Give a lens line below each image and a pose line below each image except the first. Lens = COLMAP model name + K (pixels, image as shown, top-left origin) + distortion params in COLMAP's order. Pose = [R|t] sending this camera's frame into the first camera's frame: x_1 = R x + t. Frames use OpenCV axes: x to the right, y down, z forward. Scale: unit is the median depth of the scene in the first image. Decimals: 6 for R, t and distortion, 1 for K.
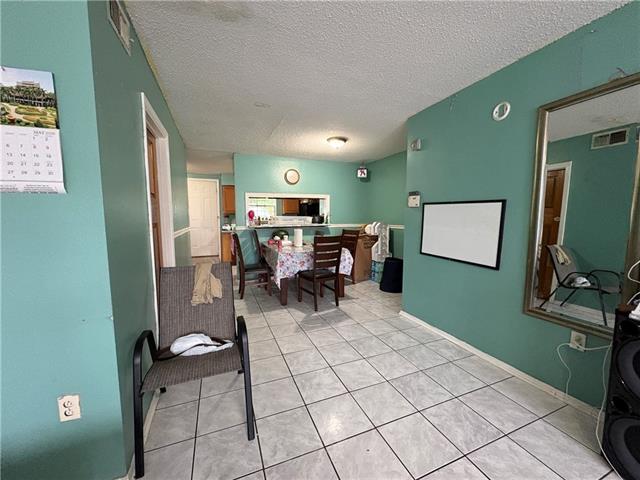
lens RADIAL K [[253.0, 0, 319.4], [0, 253.0, 239.6], [0, 0, 1]] dist [-0.000641, 0.000710]
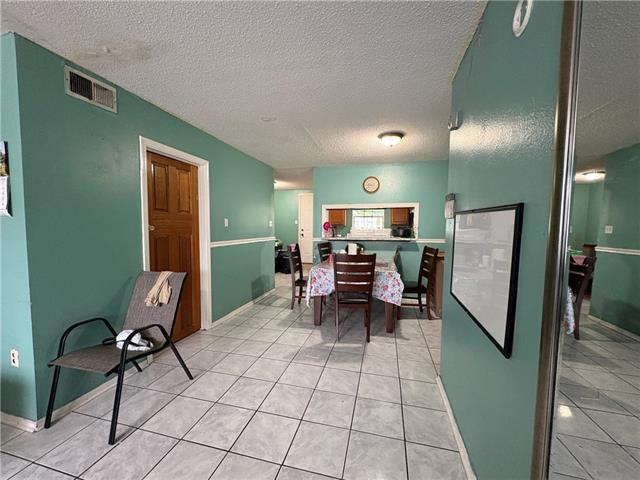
lens RADIAL K [[253.0, 0, 321.3], [0, 253.0, 239.8], [0, 0, 1]] dist [-0.000641, 0.000710]
pose [[0.807400, 0.038859, -0.588723, 0.621800], [-0.061323, 0.997952, -0.018229, -0.055788], [0.586809, 0.050821, 0.808129, 0.377902]]
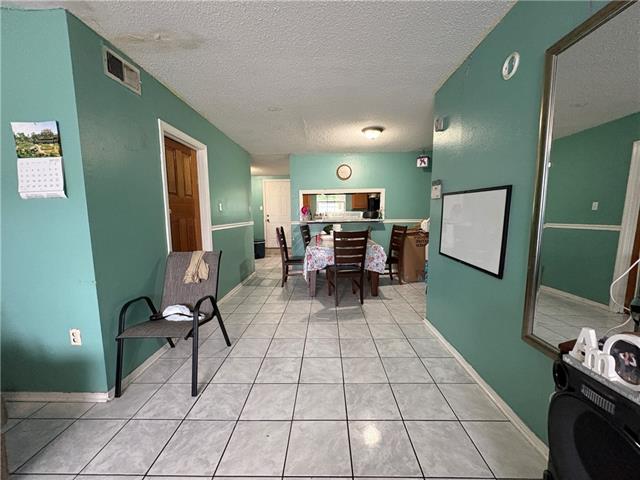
lens RADIAL K [[253.0, 0, 320.3], [0, 253.0, 239.5], [0, 0, 1]] dist [-0.000641, 0.000710]
pose [[0.919199, 0.031192, -0.392556, 0.449395], [-0.025046, 0.999471, 0.020769, 0.000492], [0.392996, -0.009258, 0.919493, 0.080228]]
